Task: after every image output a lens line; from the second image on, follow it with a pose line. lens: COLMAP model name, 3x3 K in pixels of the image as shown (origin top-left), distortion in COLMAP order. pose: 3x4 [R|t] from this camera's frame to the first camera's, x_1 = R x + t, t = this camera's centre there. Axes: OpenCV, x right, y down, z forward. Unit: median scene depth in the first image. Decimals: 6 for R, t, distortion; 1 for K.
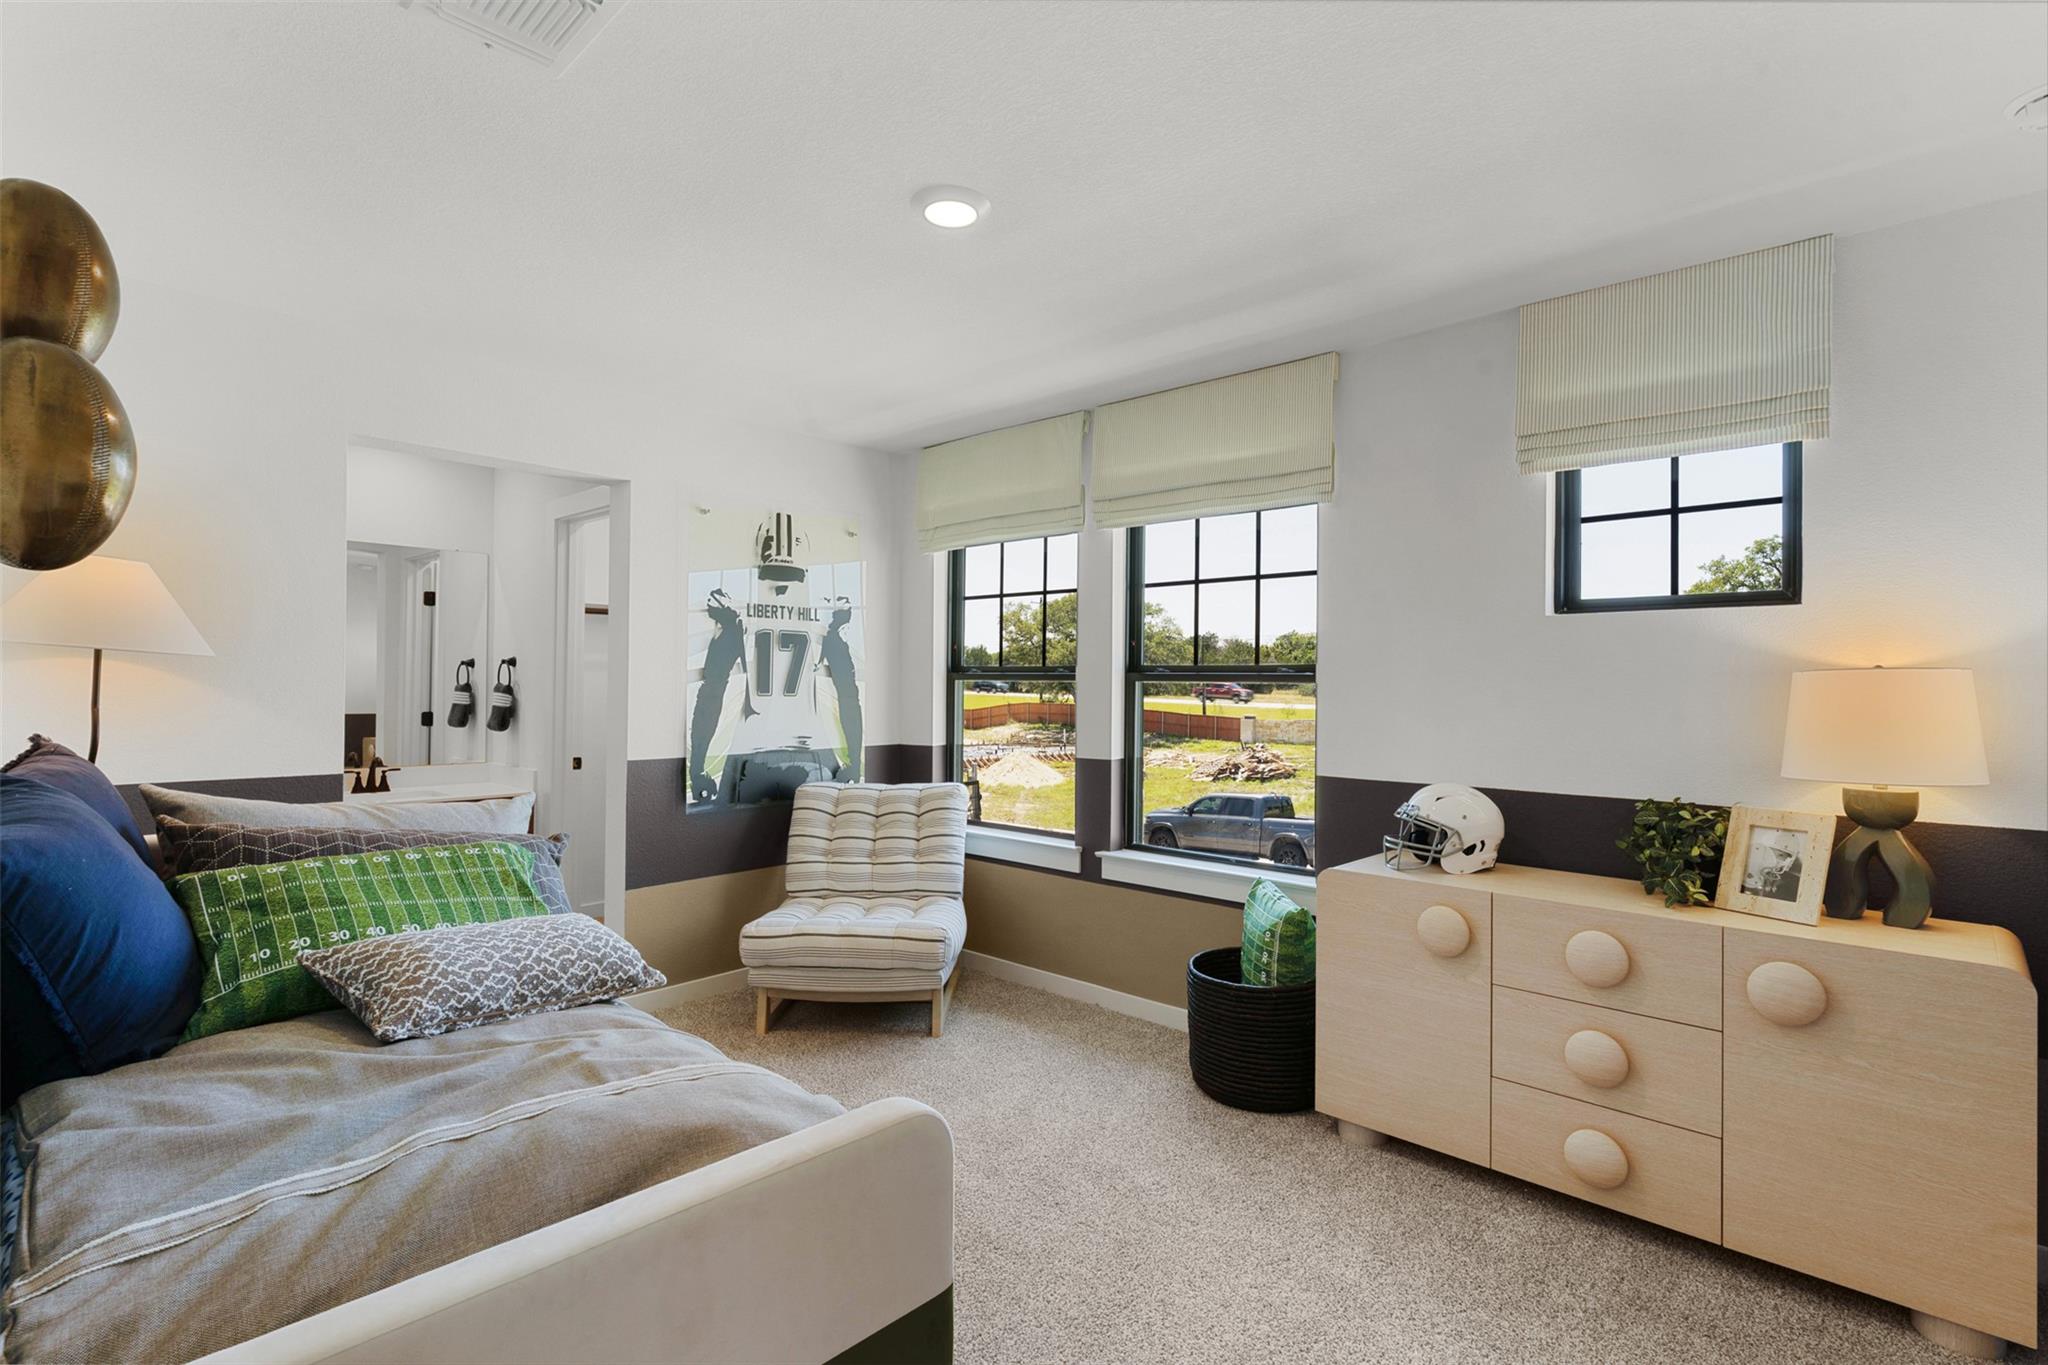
lens RADIAL K [[997.3, 0, 1024.0], [0, 997.3, 682.5], [0, 0, 1]] dist [0.000944, 0.000158]
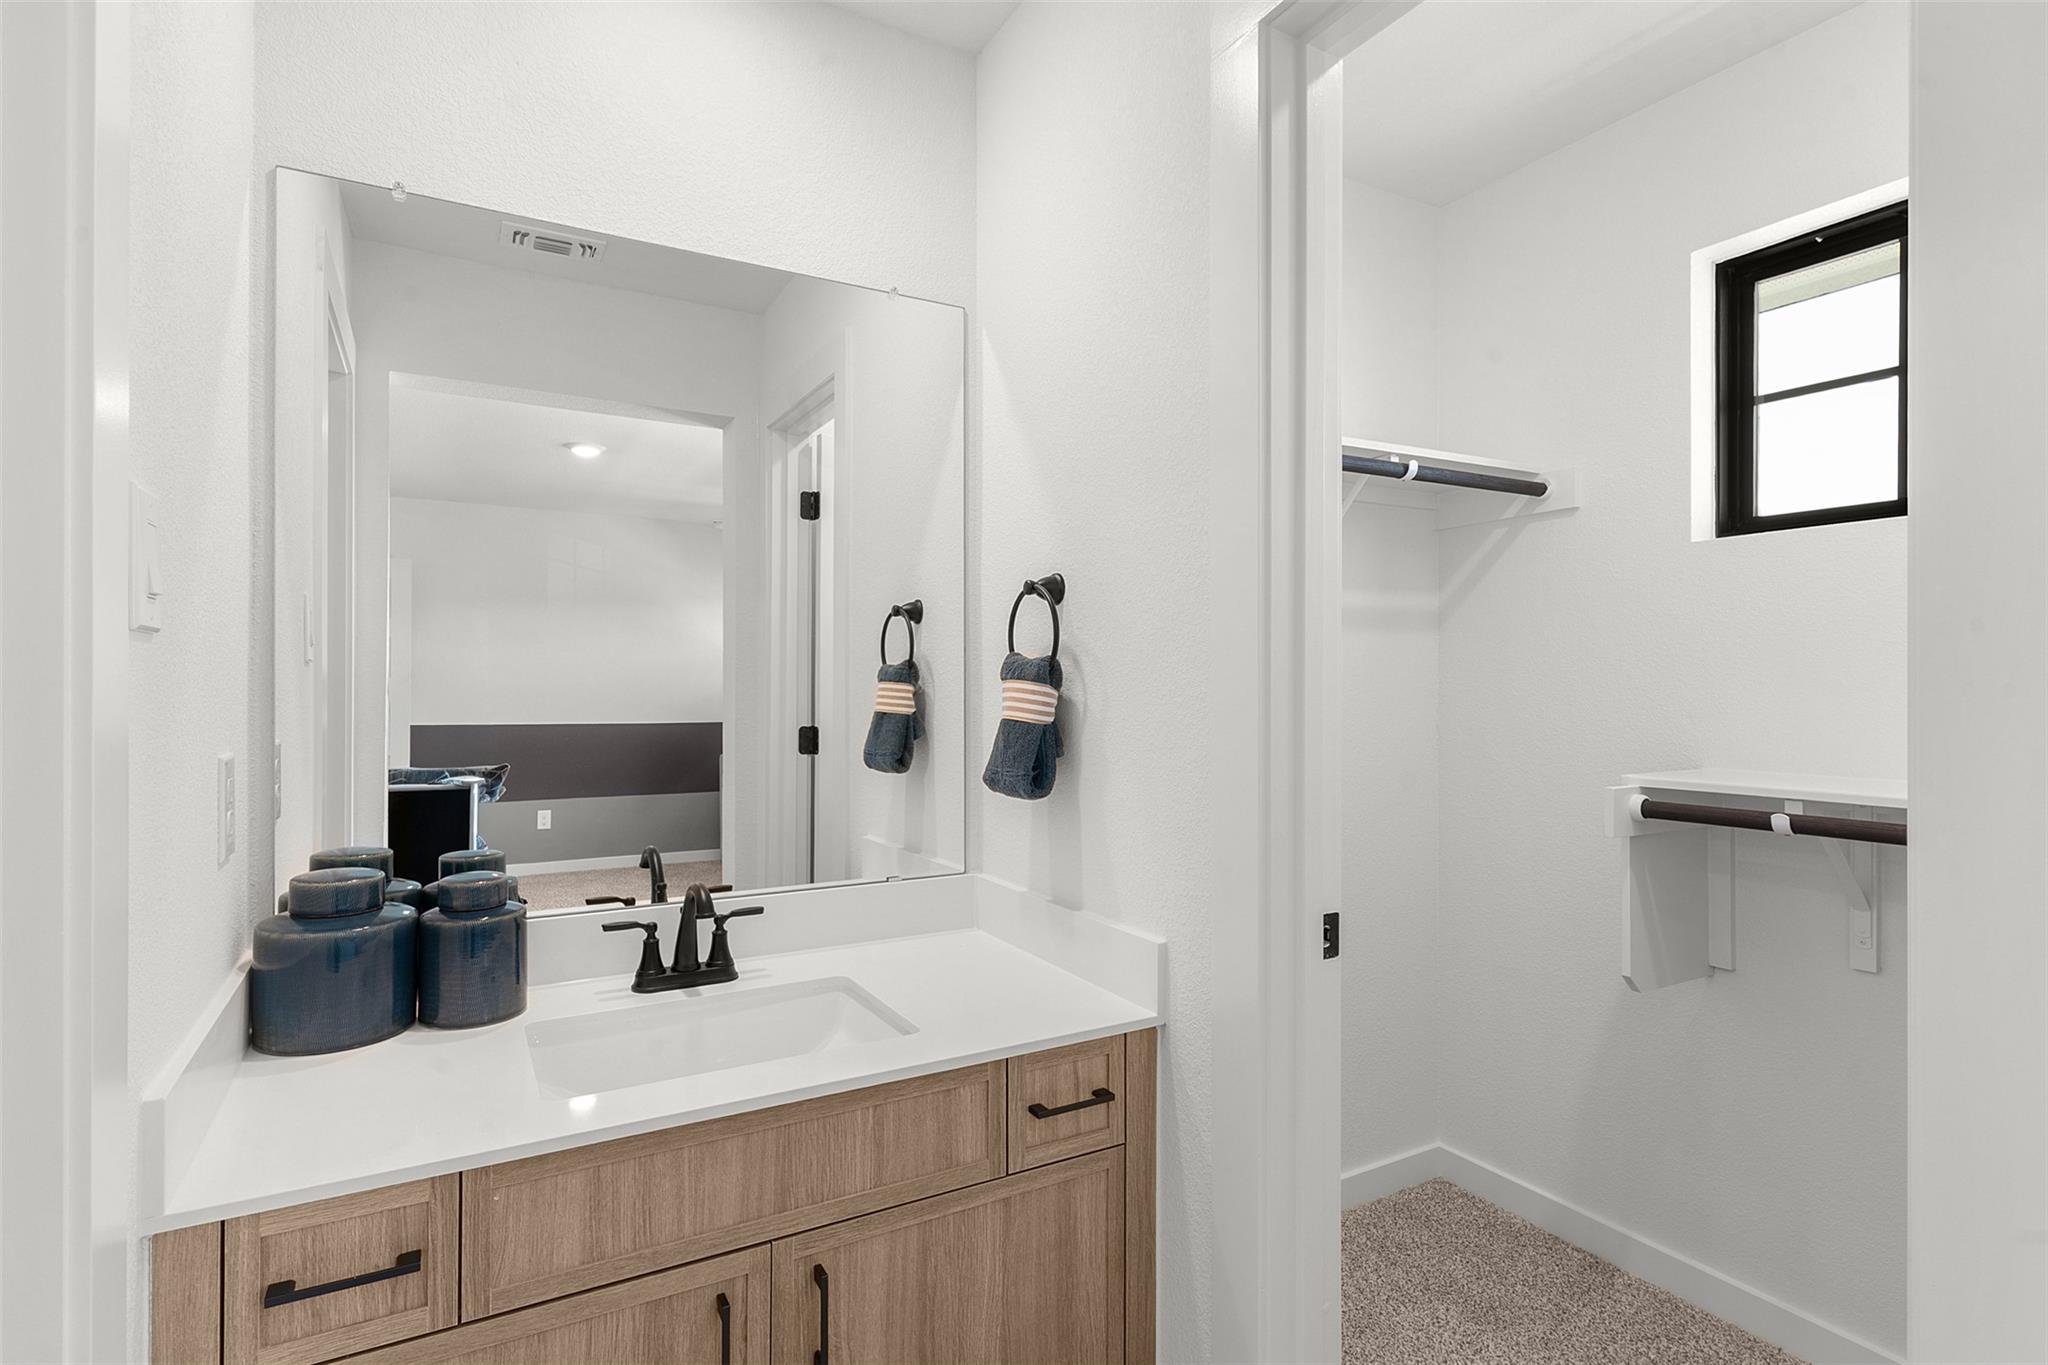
lens RADIAL K [[997.3, 0, 1024.0], [0, 997.3, 682.5], [0, 0, 1]] dist [0.000944, 0.000158]
pose [[0.954596, -0.009651, -0.297748, -0.396674], [0.009577, 0.999953, -0.001709, 0.010429], [0.297750, -0.001220, 0.954643, 0.635441]]
